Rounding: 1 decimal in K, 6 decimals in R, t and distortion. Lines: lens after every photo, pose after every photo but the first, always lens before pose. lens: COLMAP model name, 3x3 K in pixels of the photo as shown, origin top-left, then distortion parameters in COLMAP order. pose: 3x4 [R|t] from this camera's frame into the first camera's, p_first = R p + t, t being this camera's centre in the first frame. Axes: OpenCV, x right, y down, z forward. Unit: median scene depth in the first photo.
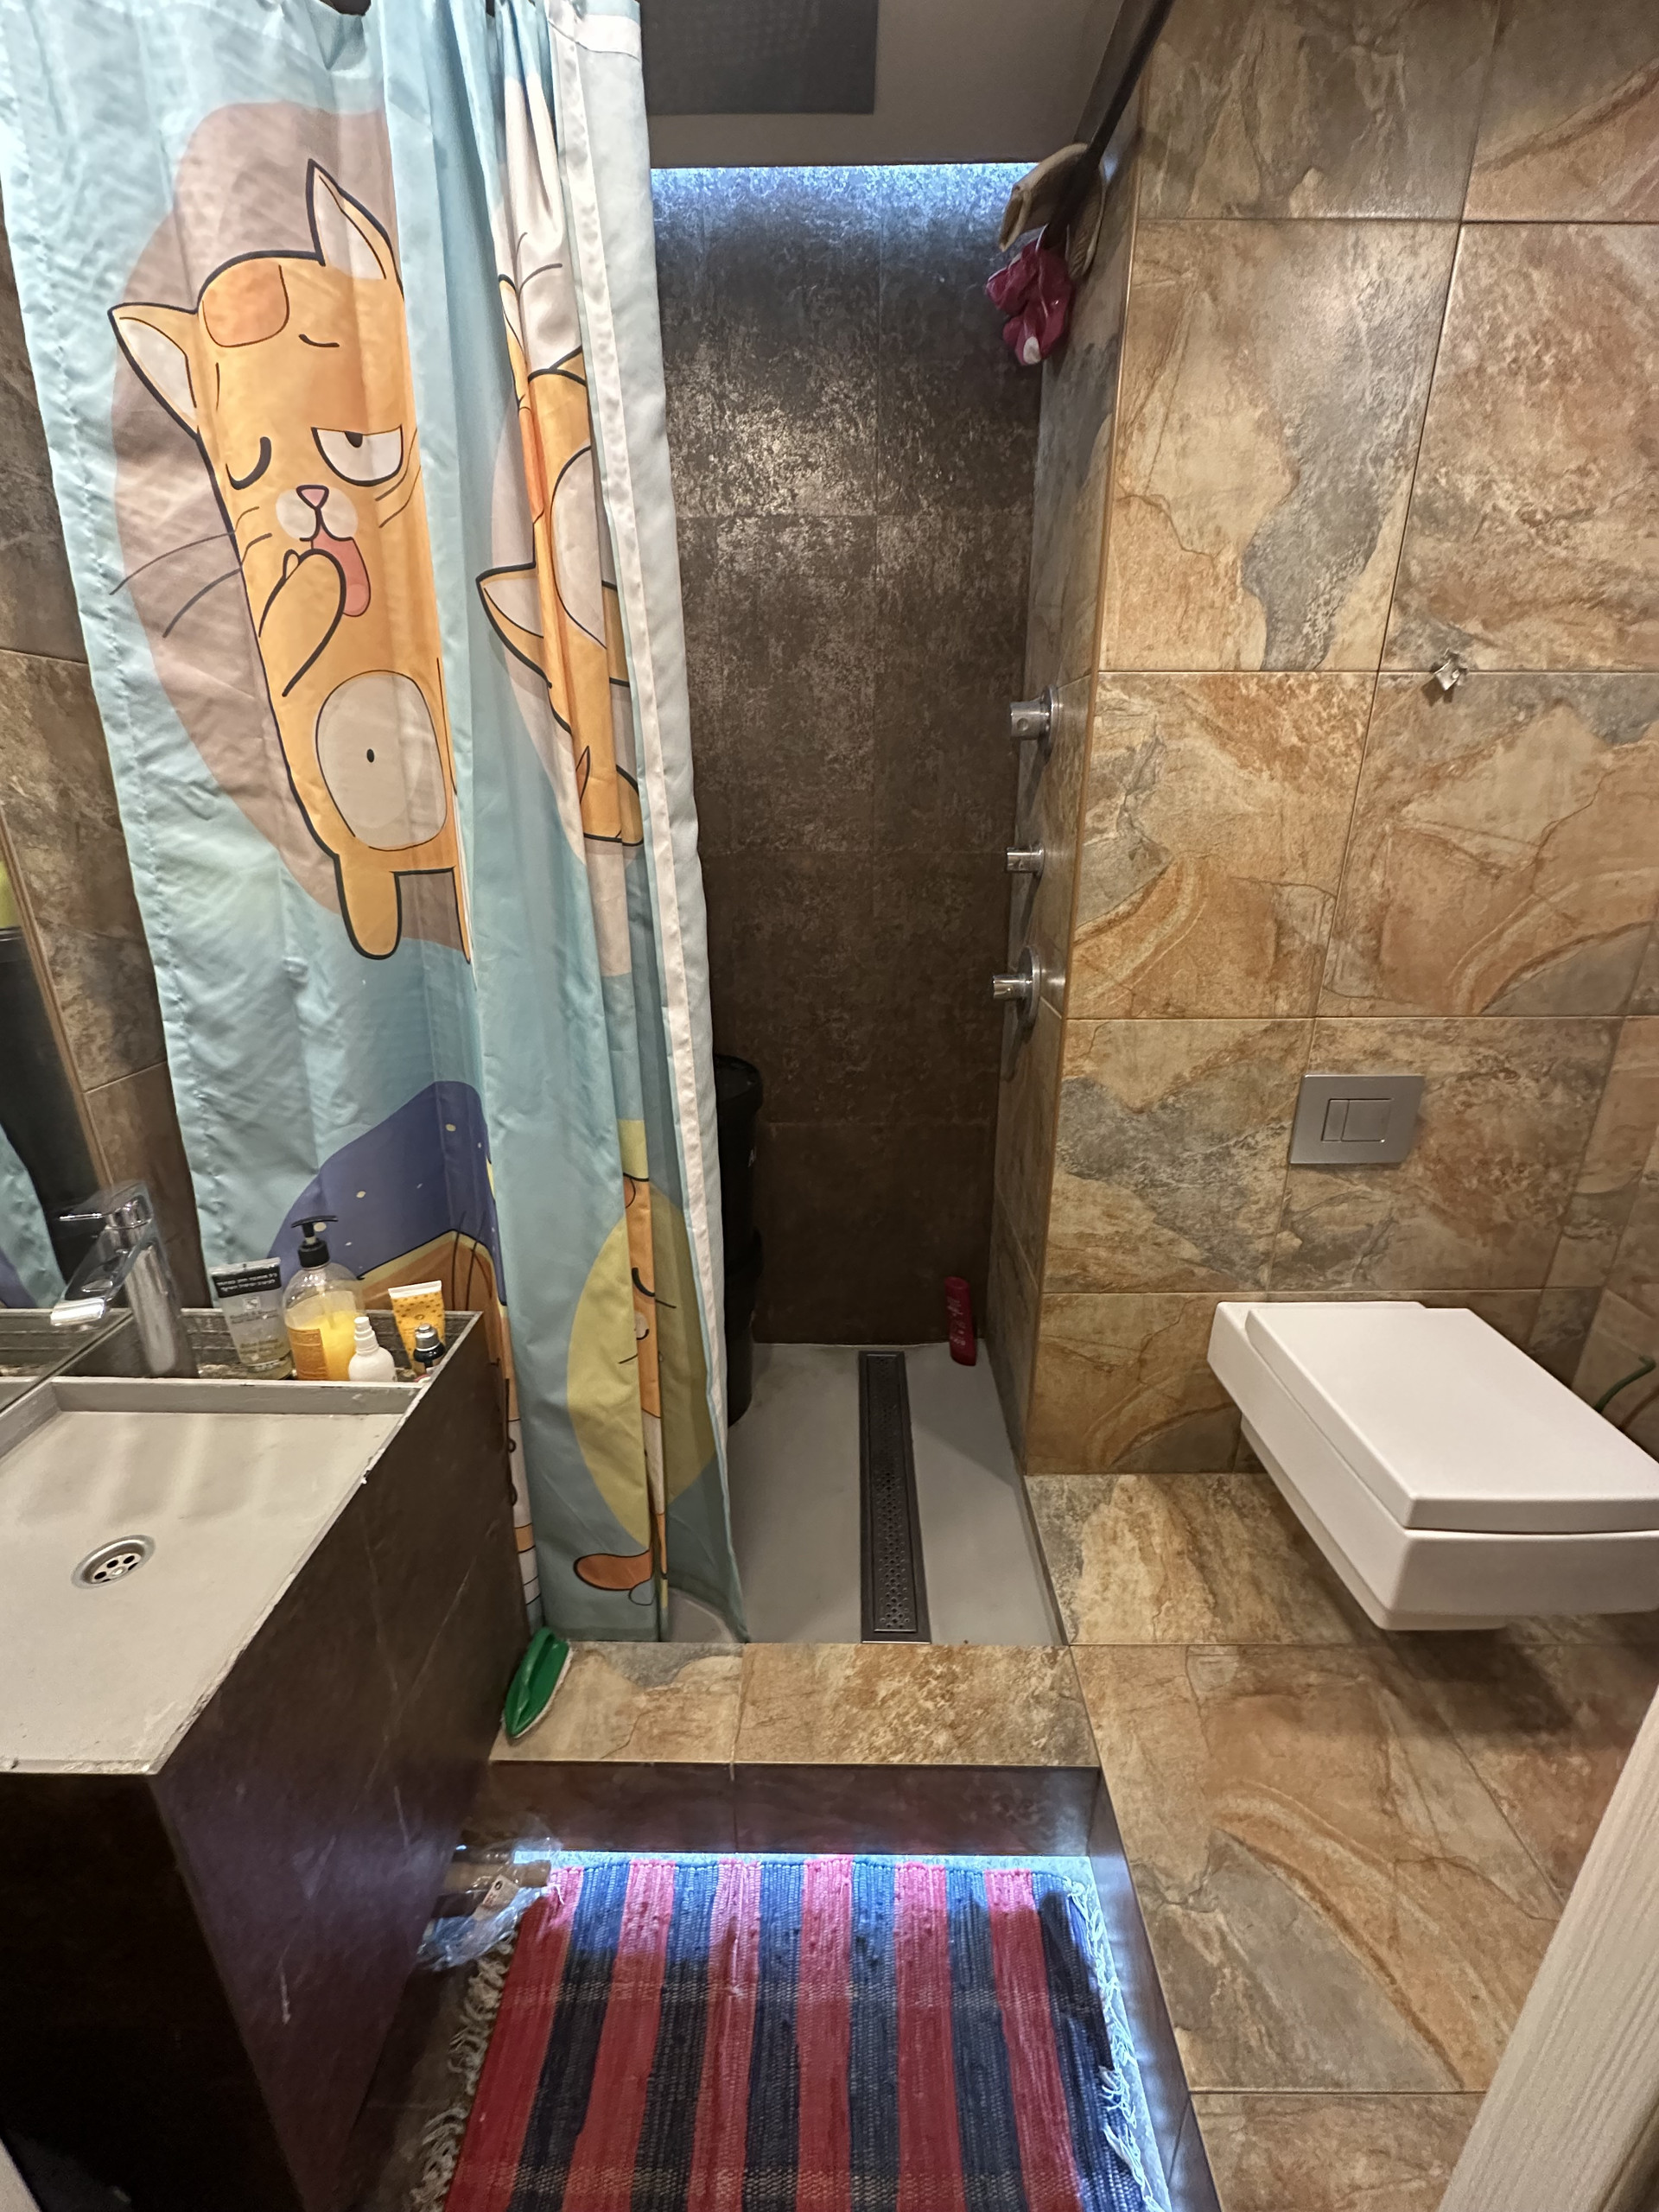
lens RADIAL K [[882.1, 0, 828.9], [0, 882.1, 1103.1], [0, 0, 1]] dist [-0.001834, 0.000503]
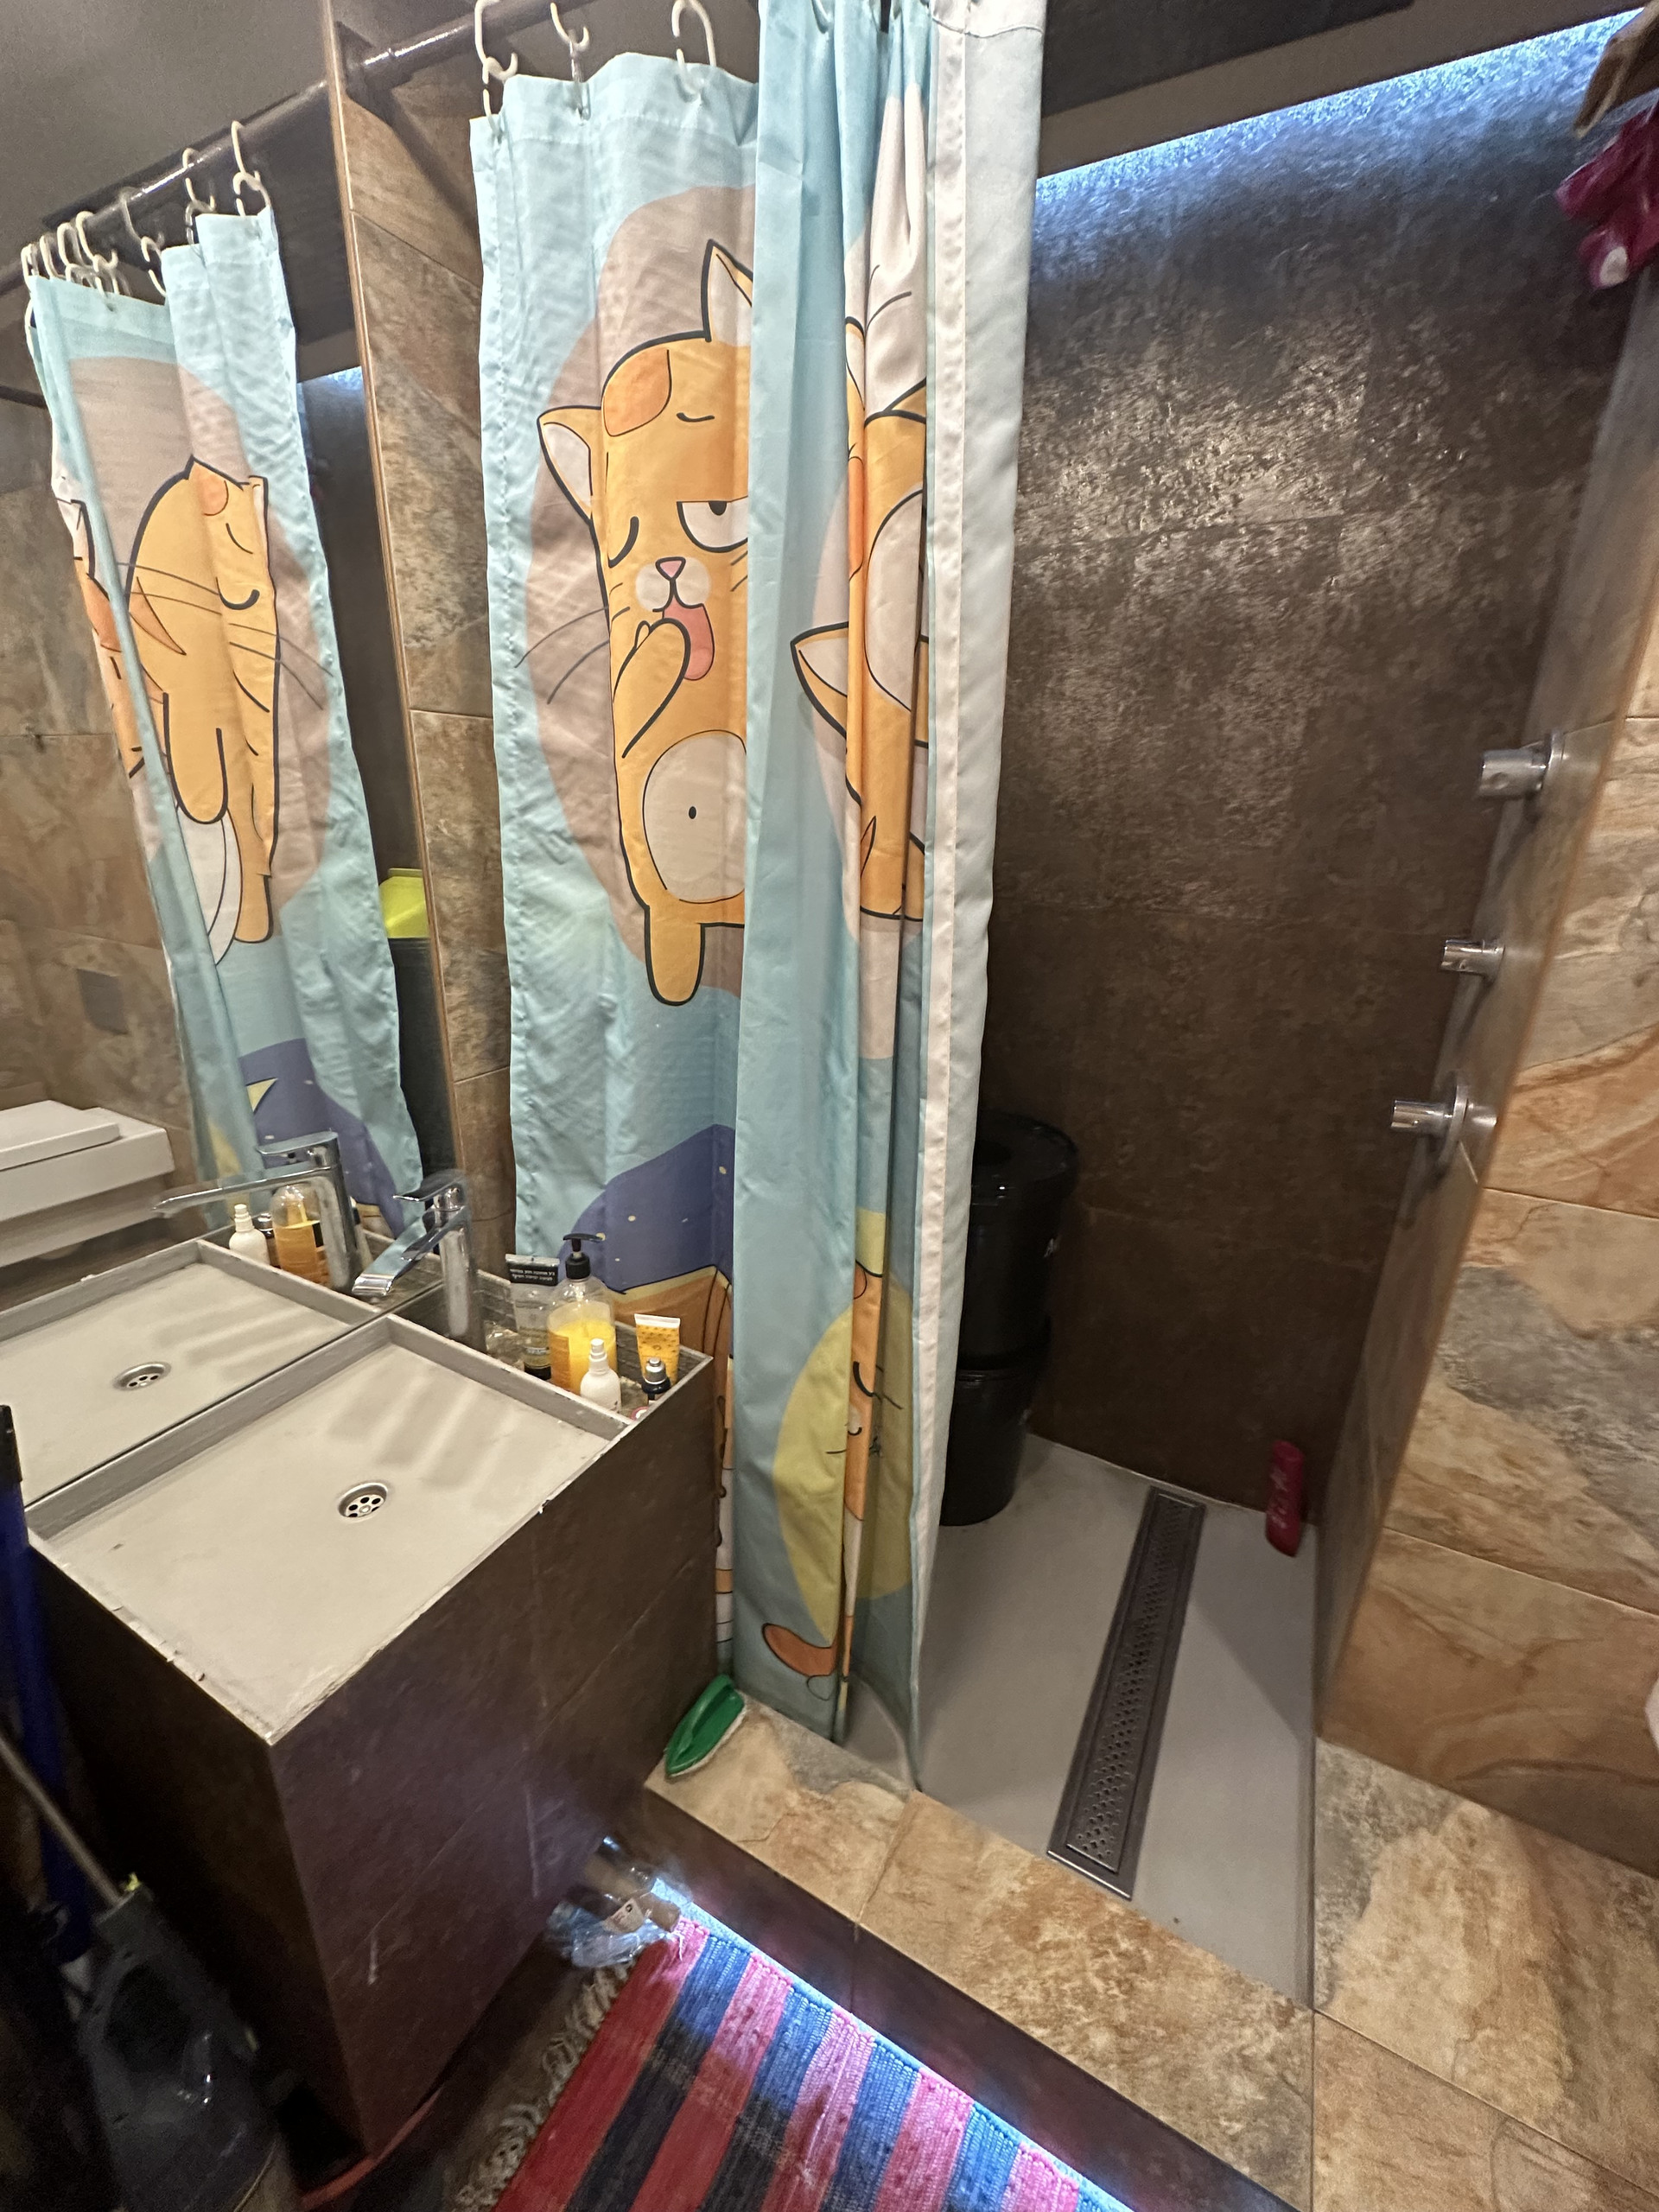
lens RADIAL K [[882.1, 0, 832.1], [0, 882.1, 1103.5], [0, 0, 1]] dist [-0.001834, 0.000503]
pose [[0.889029, 0.177194, -0.422172, 0.100459], [-0.180634, 0.983023, 0.032205, -0.104659], [0.420711, 0.047628, 0.905943, 0.130387]]
